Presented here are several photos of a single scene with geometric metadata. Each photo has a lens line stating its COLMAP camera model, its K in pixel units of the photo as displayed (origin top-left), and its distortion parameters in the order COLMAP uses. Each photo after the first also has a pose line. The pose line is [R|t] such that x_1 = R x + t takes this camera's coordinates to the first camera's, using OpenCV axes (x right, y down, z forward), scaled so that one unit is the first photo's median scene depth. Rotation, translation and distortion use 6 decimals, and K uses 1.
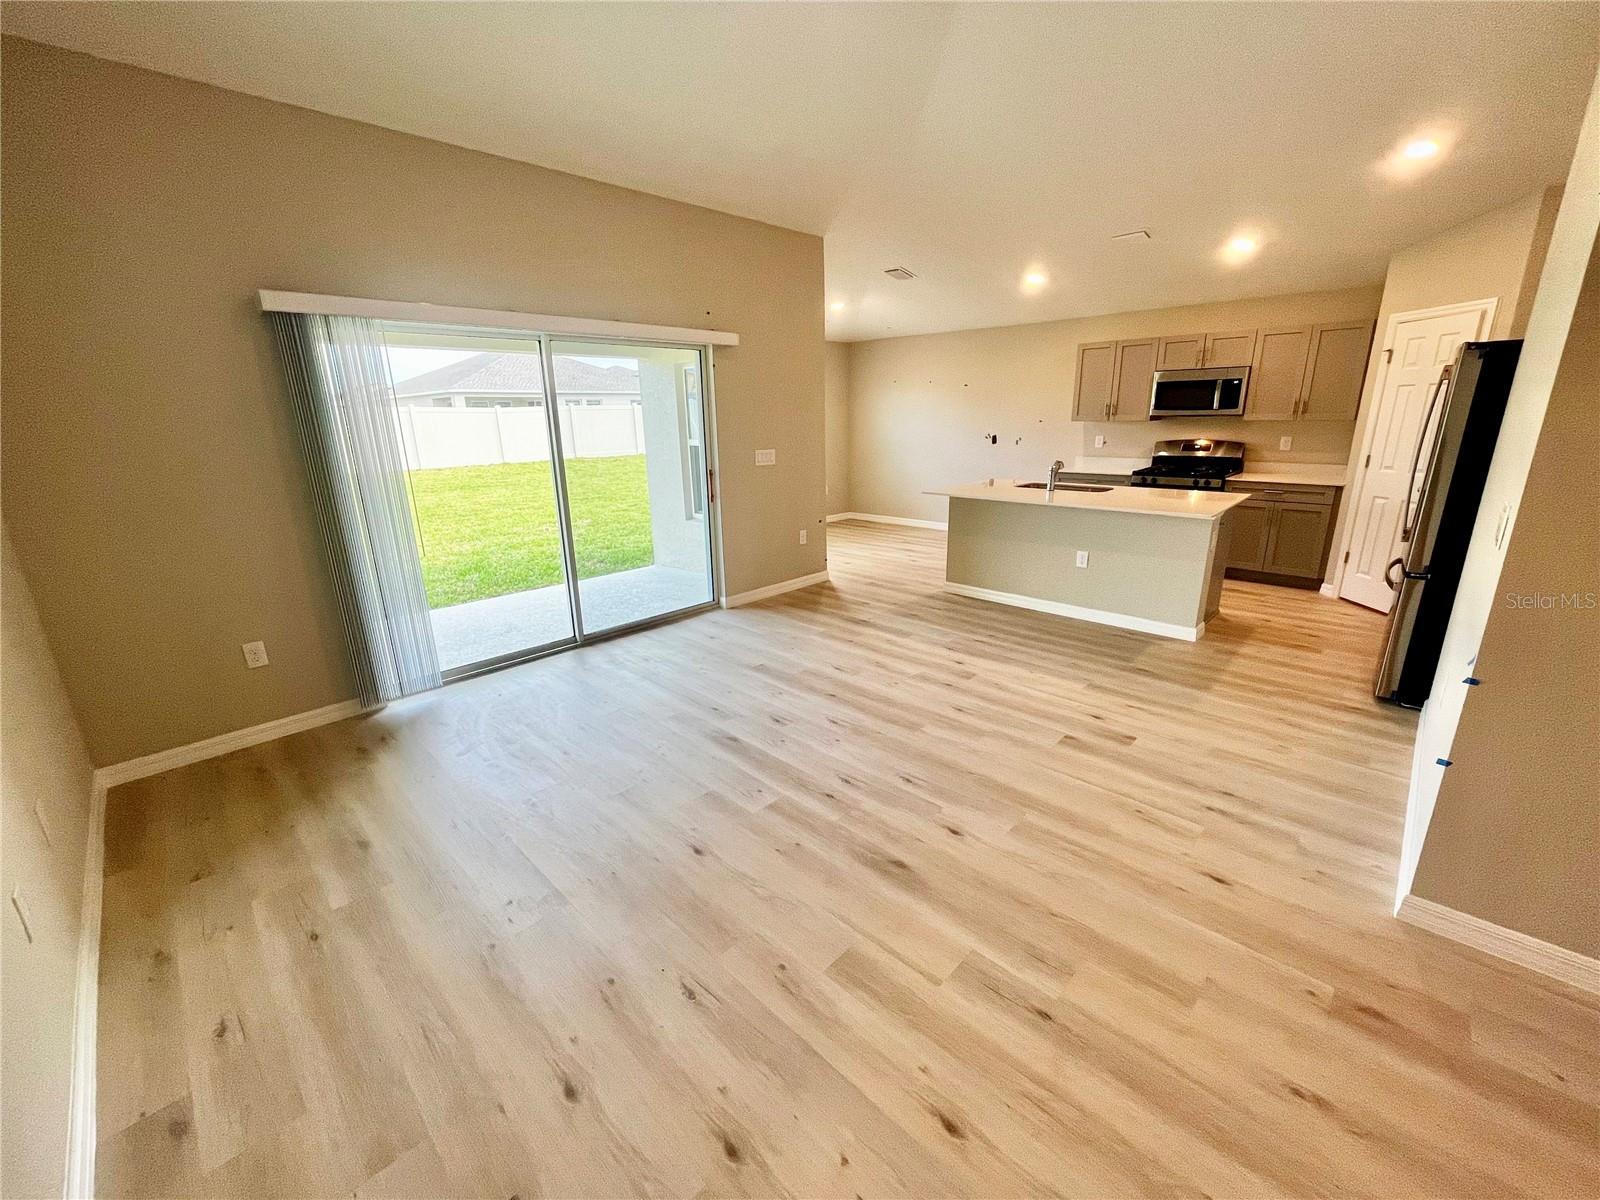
lens RADIAL K [[643.2, 0, 798.6], [0, 643.2, 593.9], [0, 0, 1]] dist [-0.000485, -0.001568]
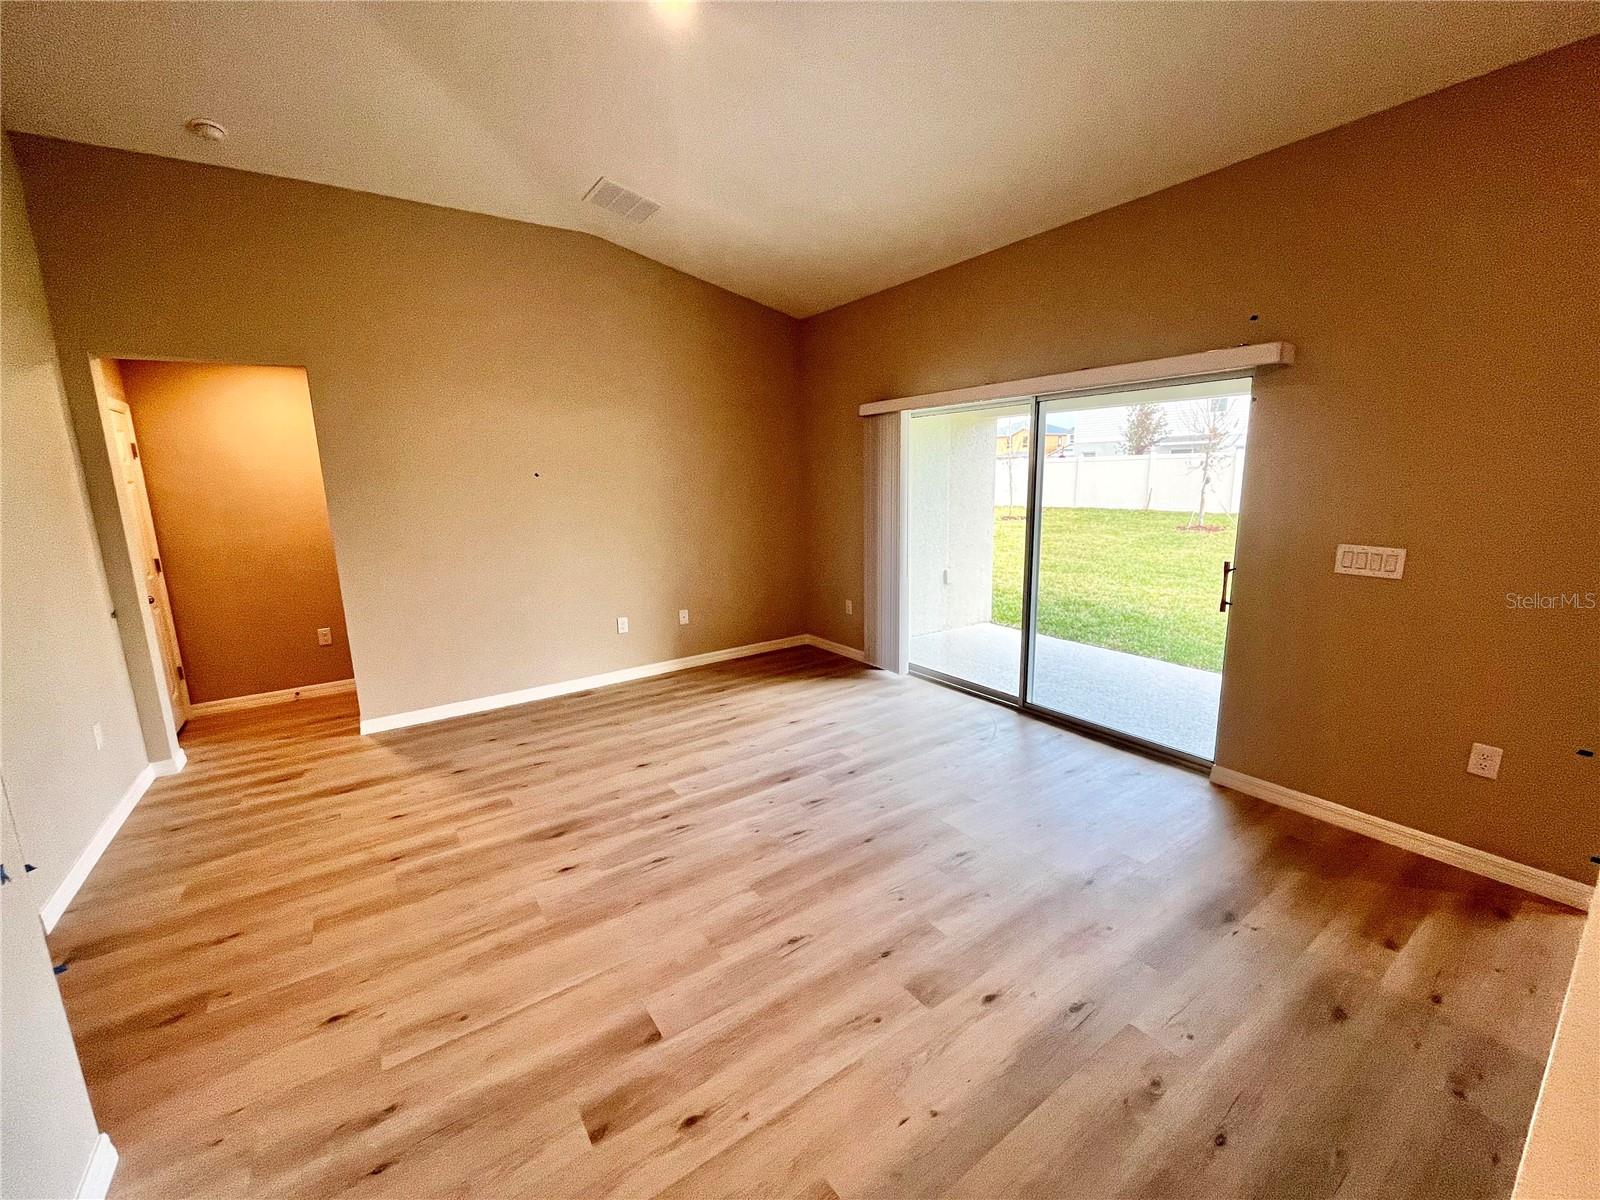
lens RADIAL K [[643.2, 0, 799.0], [0, 643.2, 601.9], [0, 0, 1]] dist [-0.000485, -0.001568]
pose [[-0.189070, 0.214534, -0.958242, 0.697762], [-0.241390, 0.935744, 0.257126, -0.271361], [0.951832, 0.279925, -0.125134, 0.862847]]
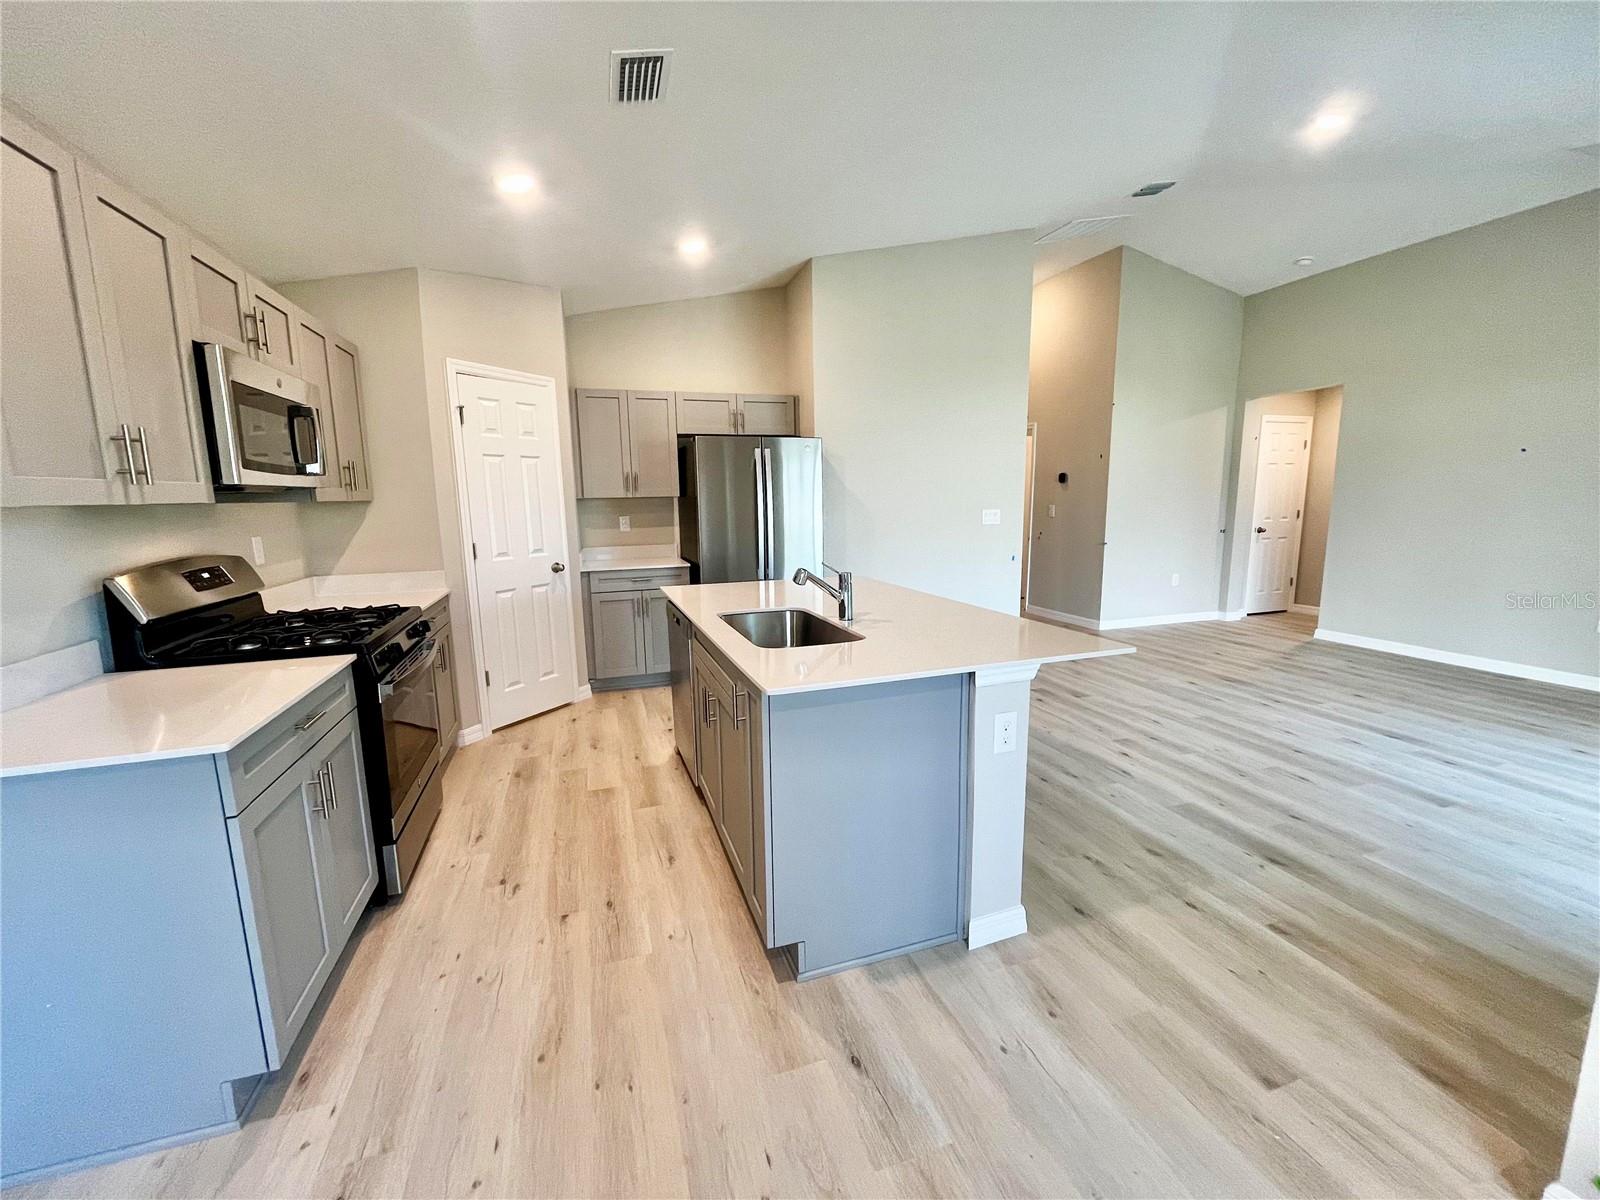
lens RADIAL K [[643.2, 0, 795.2], [0, 643.2, 598.2], [0, 0, 1]] dist [-0.000485, -0.001568]
pose [[-0.886403, -0.039884, 0.461194, 0.259699], [0.157317, 0.911032, 0.381146, -0.481573], [-0.435364, 0.410403, -0.801266, 1.829064]]
